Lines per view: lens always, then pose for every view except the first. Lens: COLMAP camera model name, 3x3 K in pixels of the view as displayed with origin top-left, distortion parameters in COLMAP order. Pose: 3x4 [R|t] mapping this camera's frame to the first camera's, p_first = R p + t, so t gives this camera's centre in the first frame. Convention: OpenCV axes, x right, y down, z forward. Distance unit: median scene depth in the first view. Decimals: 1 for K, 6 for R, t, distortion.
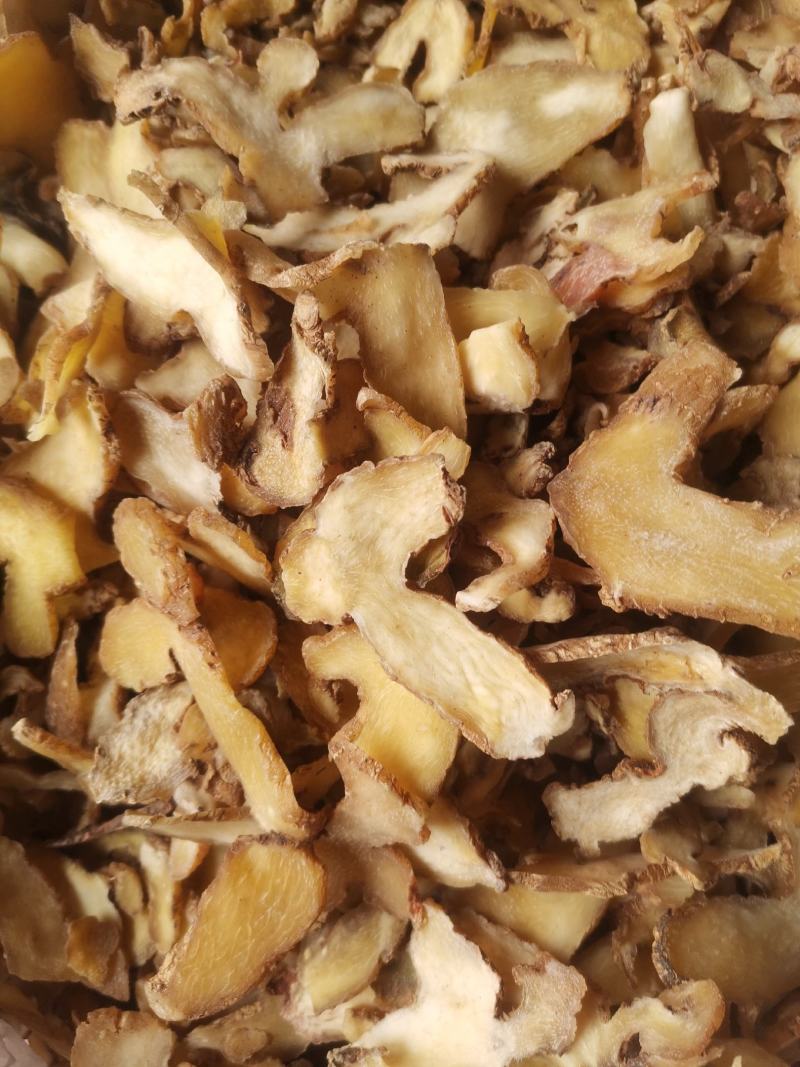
lens RADIAL K [[814.6, 0, 456.2], [0, 814.6, 496.8], [0, 0, 1]] dist [0.067124, -0.123363]
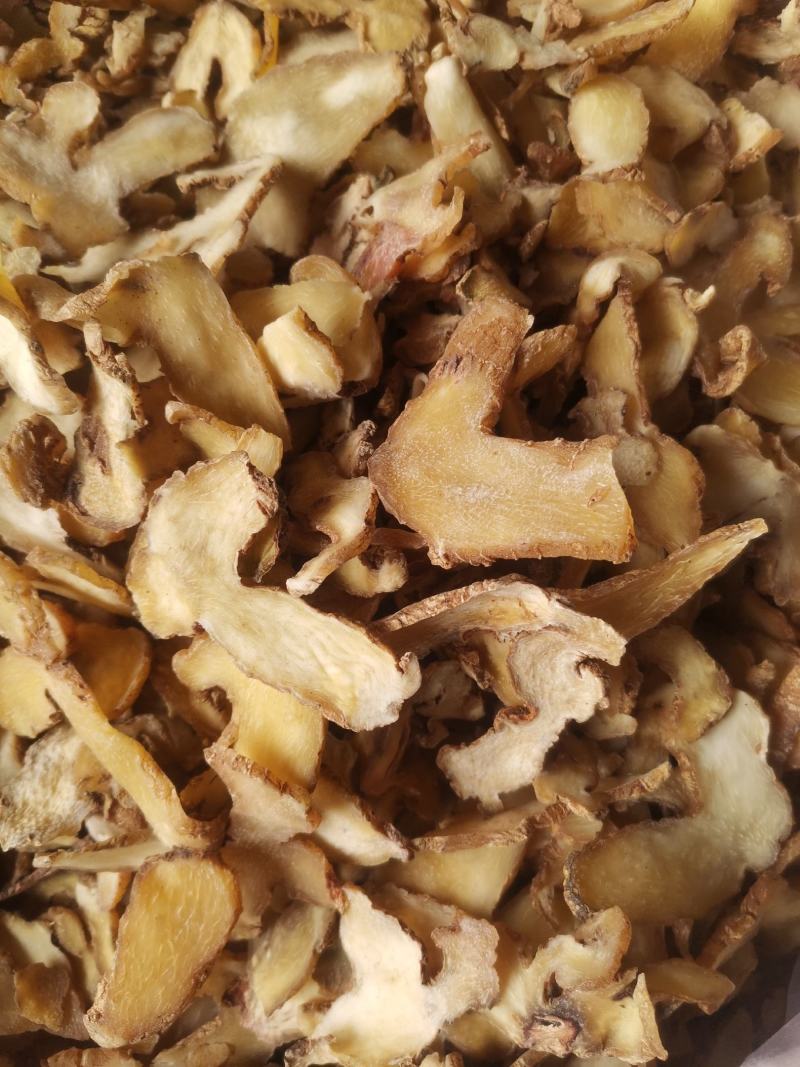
lens RADIAL K [[807.7, 0, 399.5], [0, 807.7, 483.0], [0, 0, 1]] dist [0.057894, -0.109494]
pose [[0.981807, -0.189467, 0.012517, 0.121329], [0.189583, 0.981825, -0.008853, 0.026907], [-0.010612, 0.011065, 0.999882, -0.015199]]
